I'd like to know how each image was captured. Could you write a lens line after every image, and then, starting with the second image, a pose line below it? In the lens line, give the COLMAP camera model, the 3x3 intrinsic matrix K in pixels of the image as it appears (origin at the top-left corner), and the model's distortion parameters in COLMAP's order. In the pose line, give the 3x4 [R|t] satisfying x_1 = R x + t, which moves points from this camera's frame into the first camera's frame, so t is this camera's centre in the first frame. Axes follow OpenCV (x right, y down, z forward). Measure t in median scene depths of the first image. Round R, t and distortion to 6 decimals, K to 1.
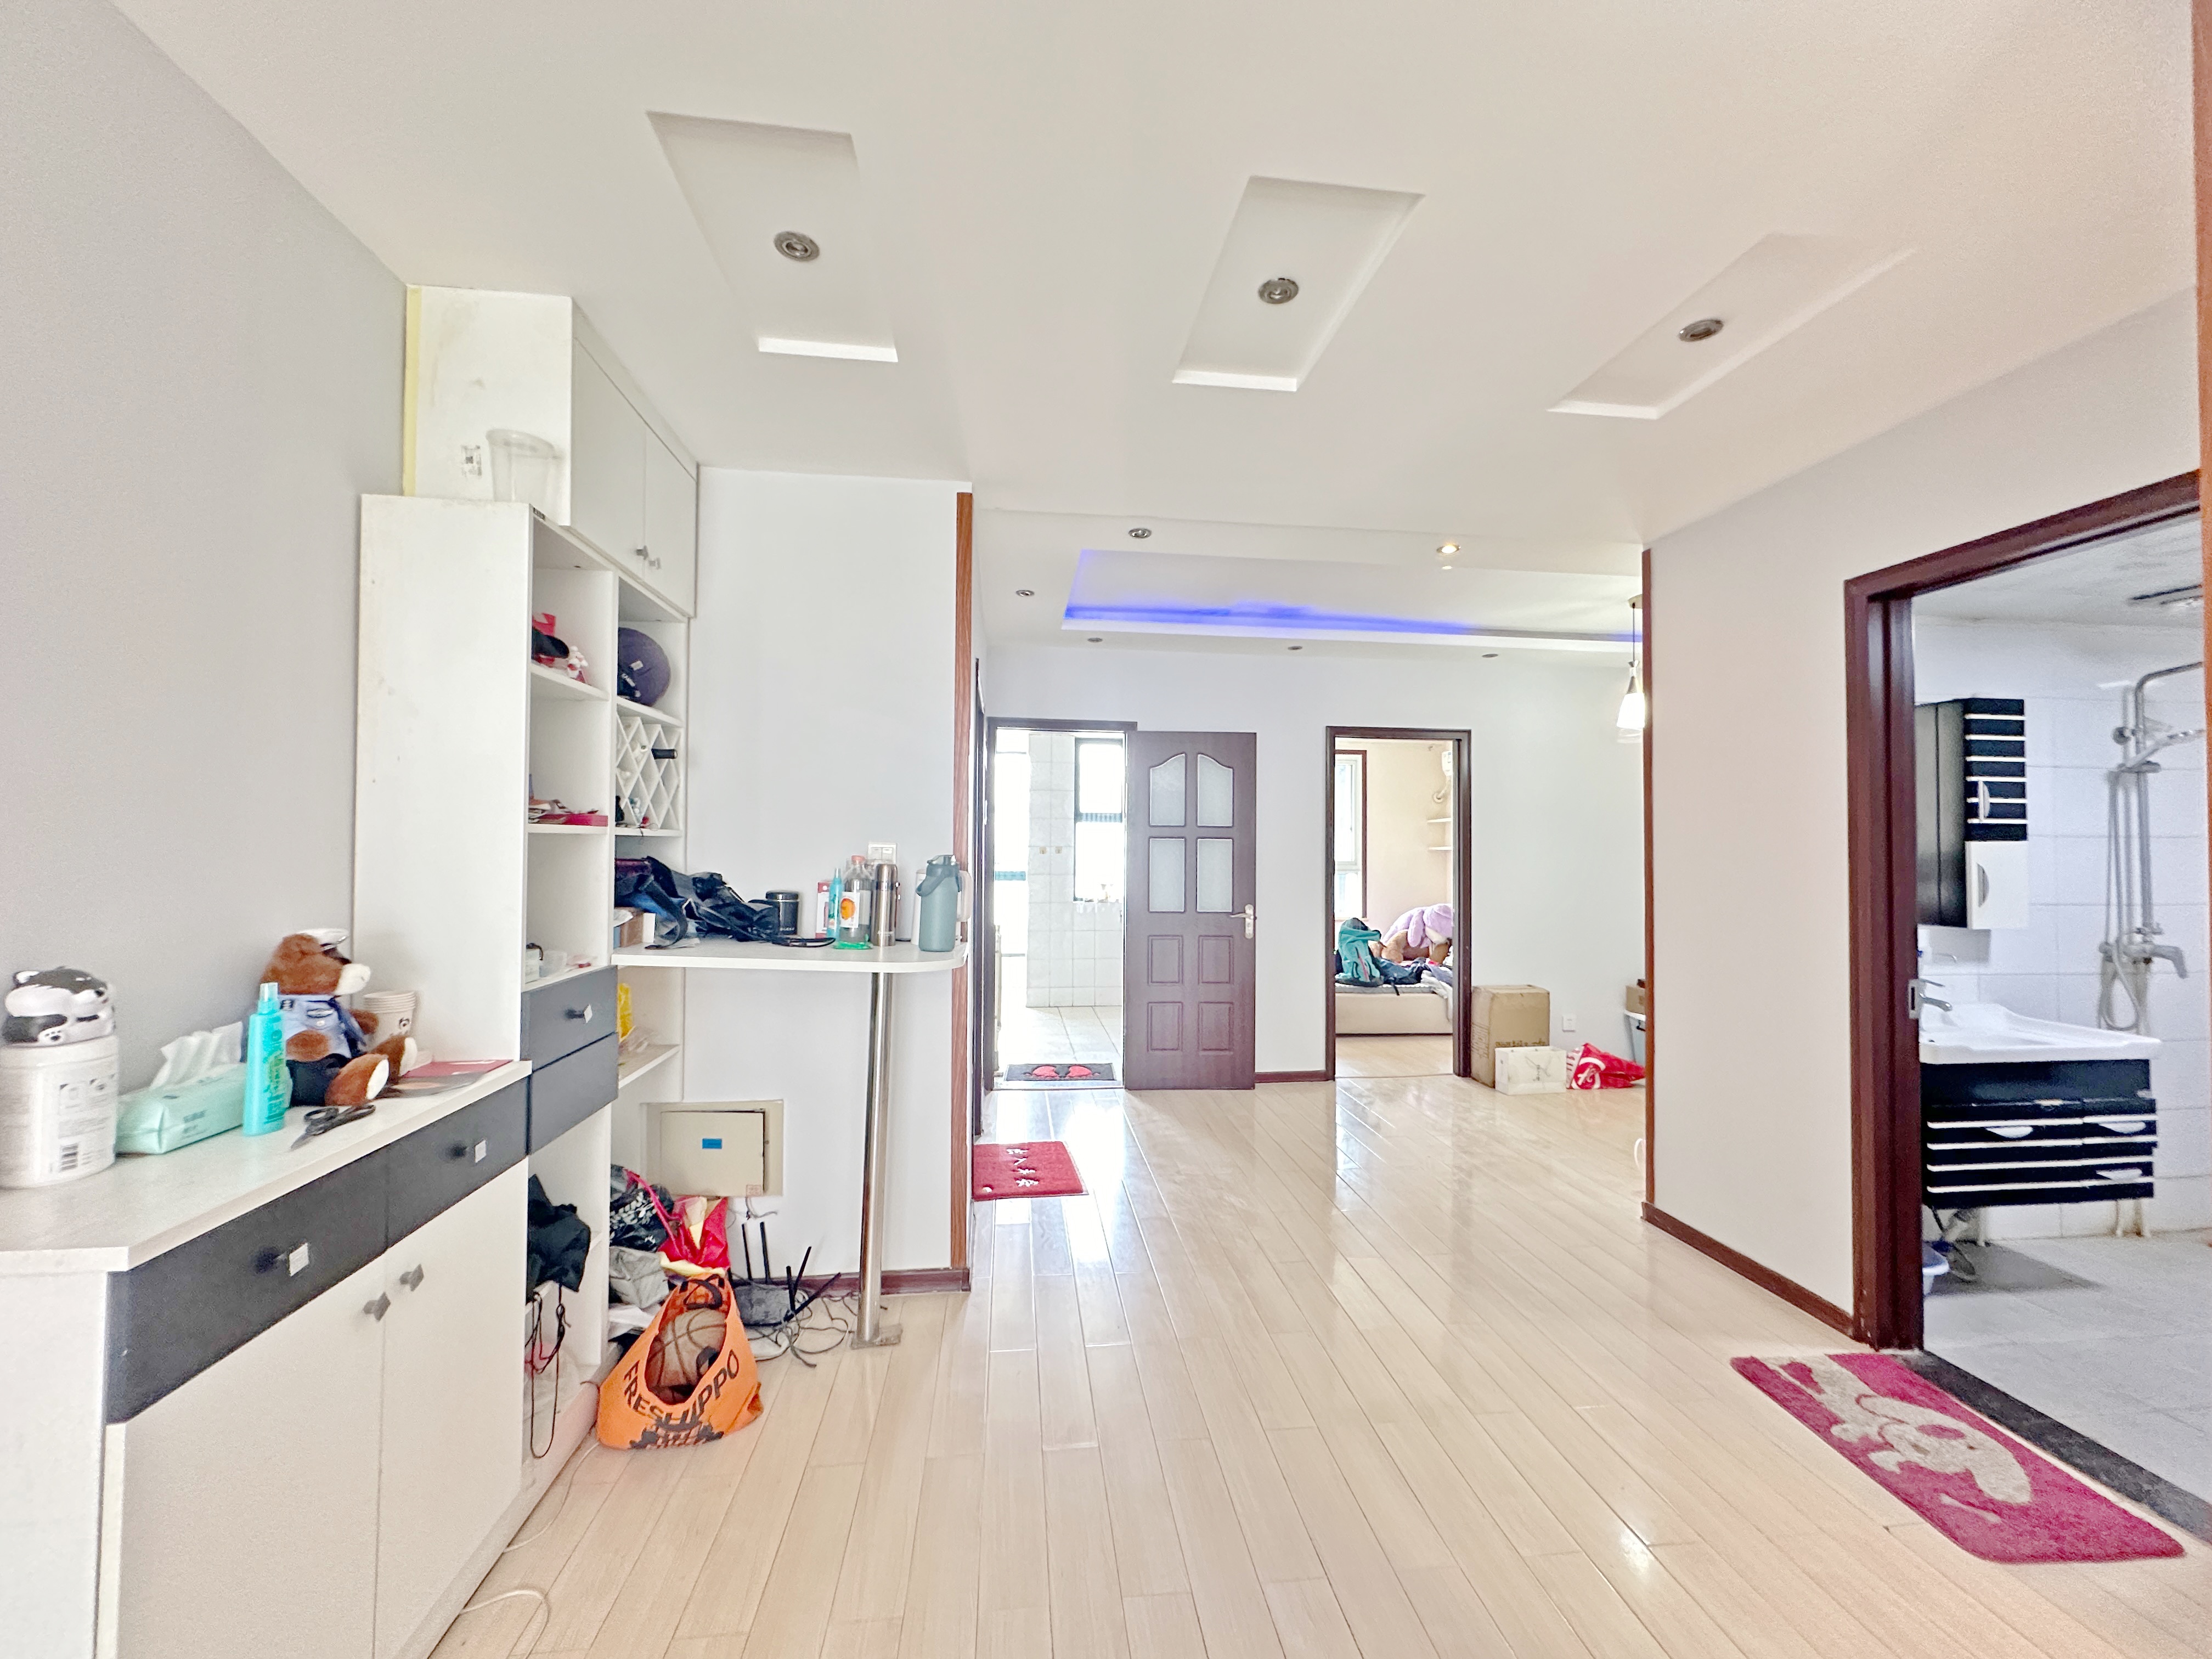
lens RADIAL K [[875.7, 0, 1098.8], [0, 875.7, 825.6], [0, 0, 1]] dist [-0.001654, 0.000321]
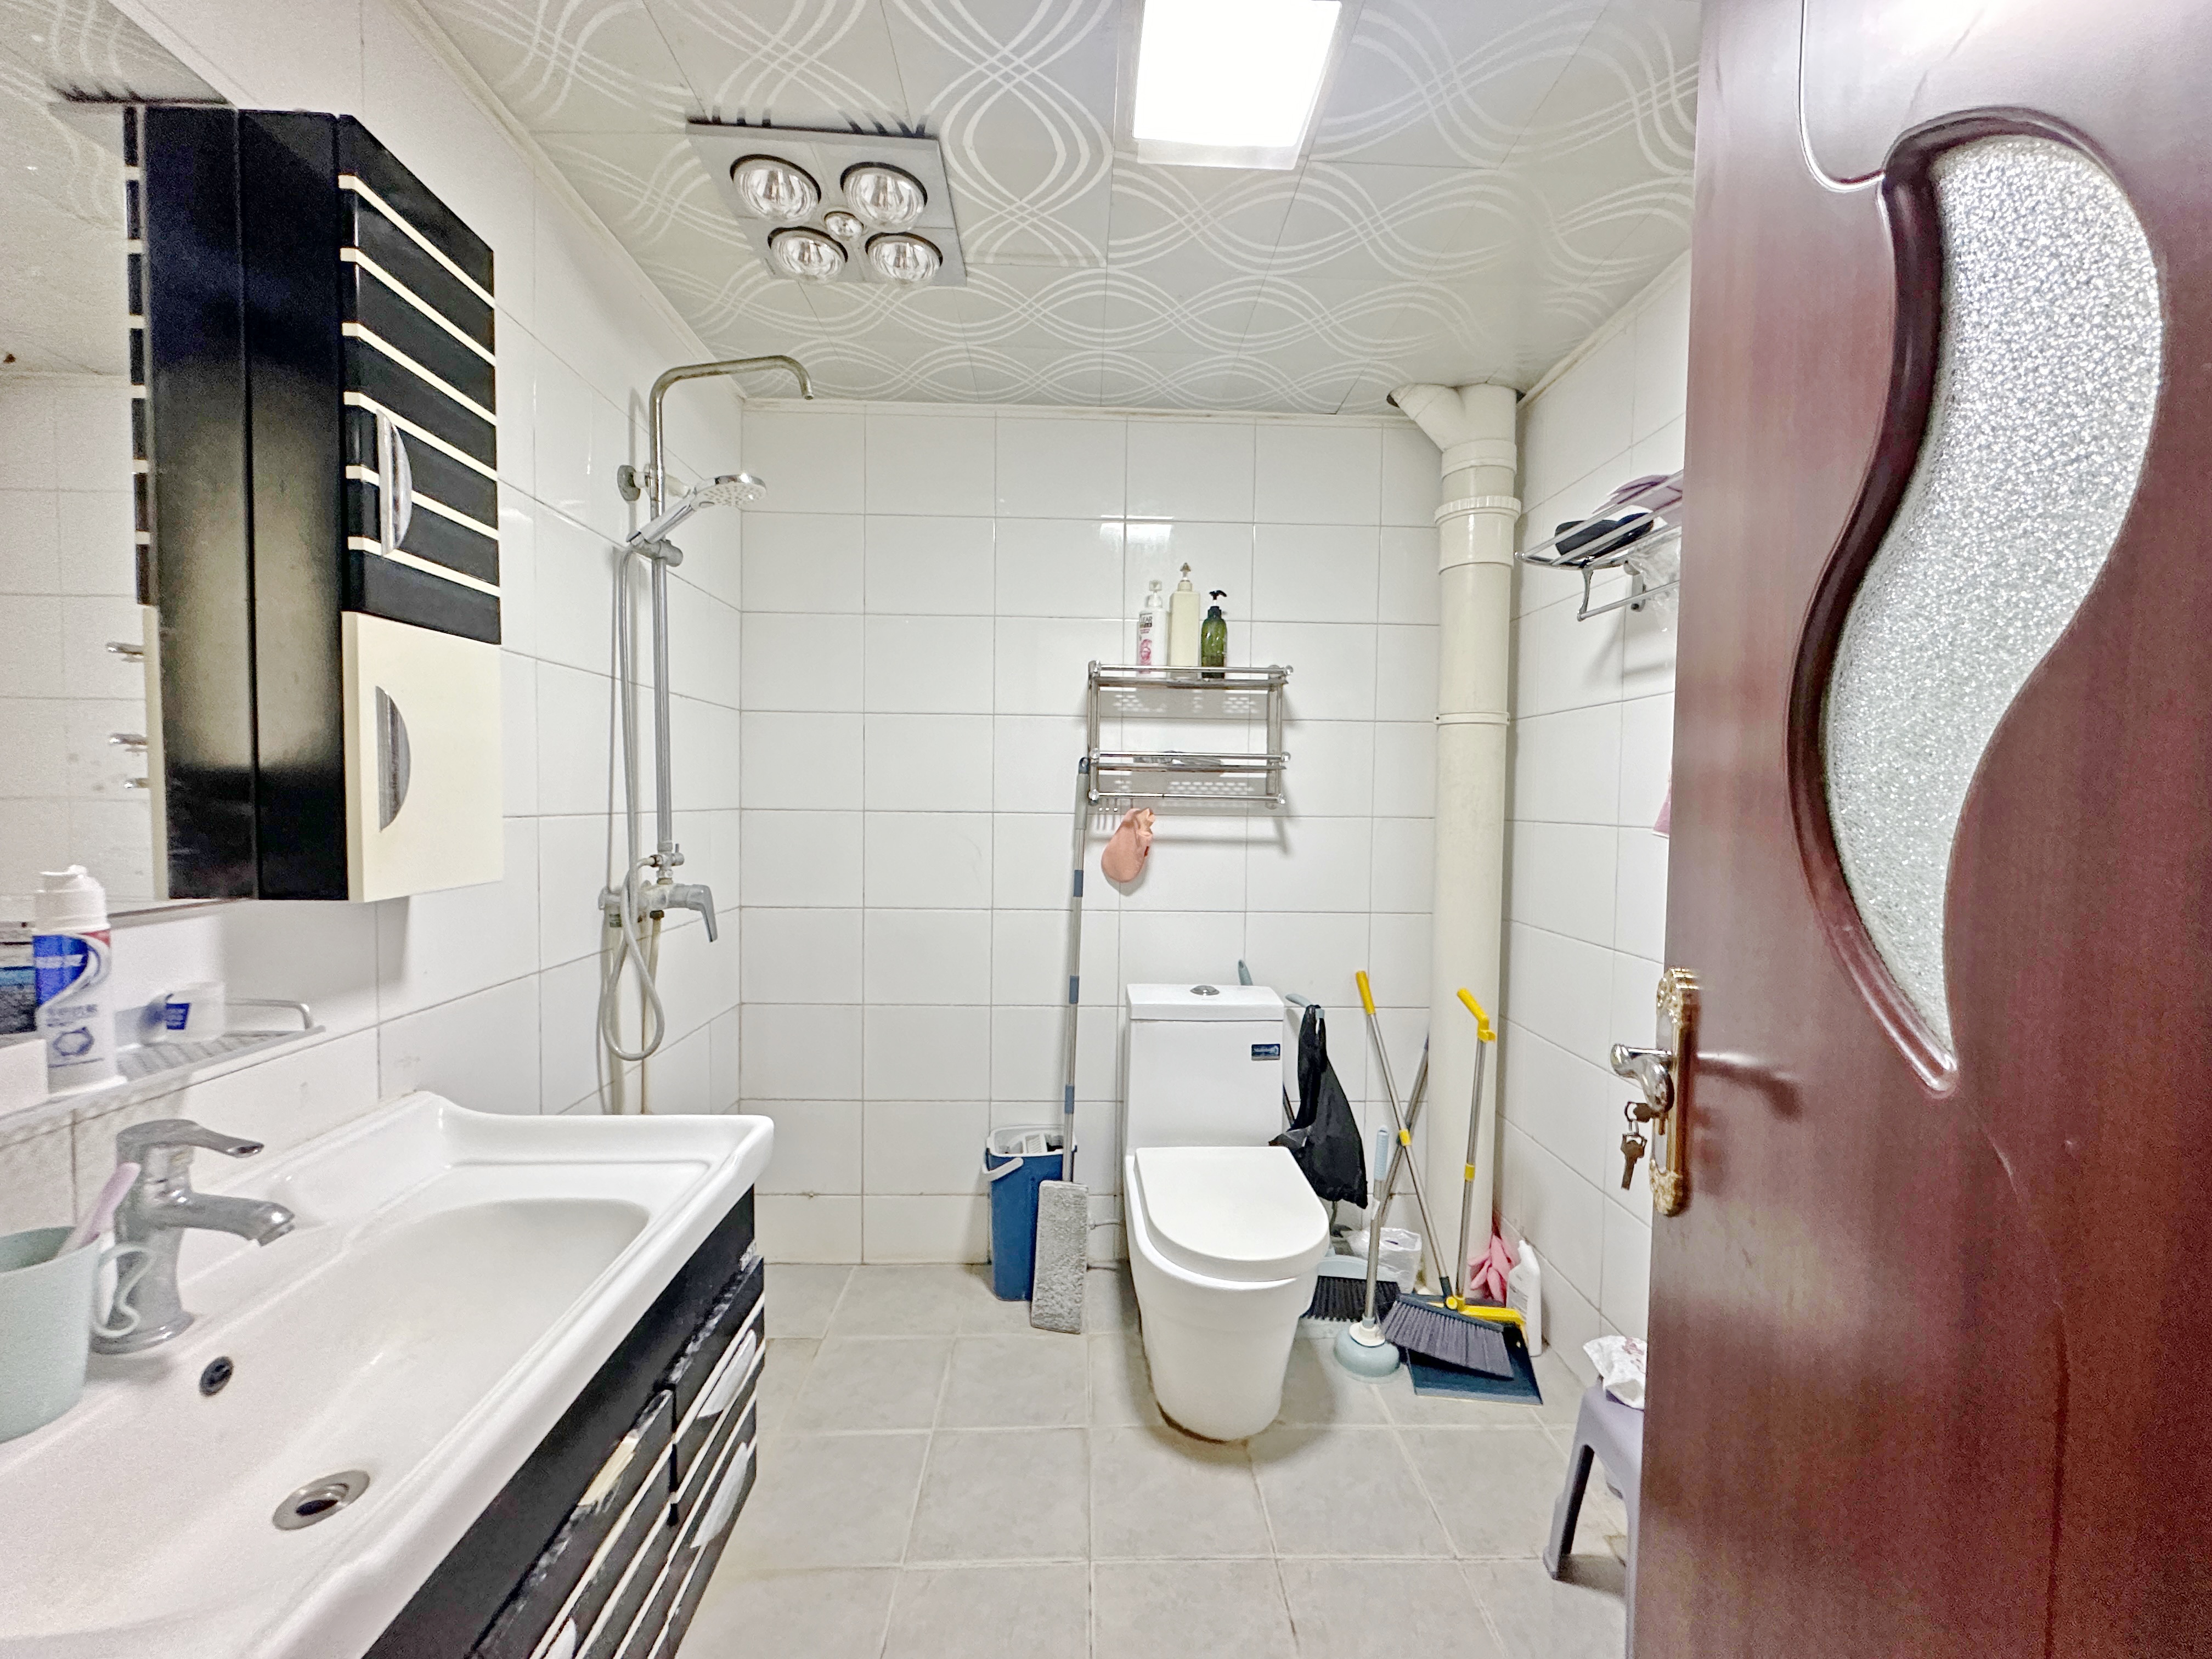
lens RADIAL K [[875.7, 0, 1096.0], [0, 875.7, 828.1], [0, 0, 1]] dist [-0.001654, 0.000321]
pose [[0.085965, -0.050214, 0.995032, 0.706496], [-0.039279, 0.997782, 0.053746, 0.063057], [-0.995524, -0.043704, 0.083802, 0.709224]]
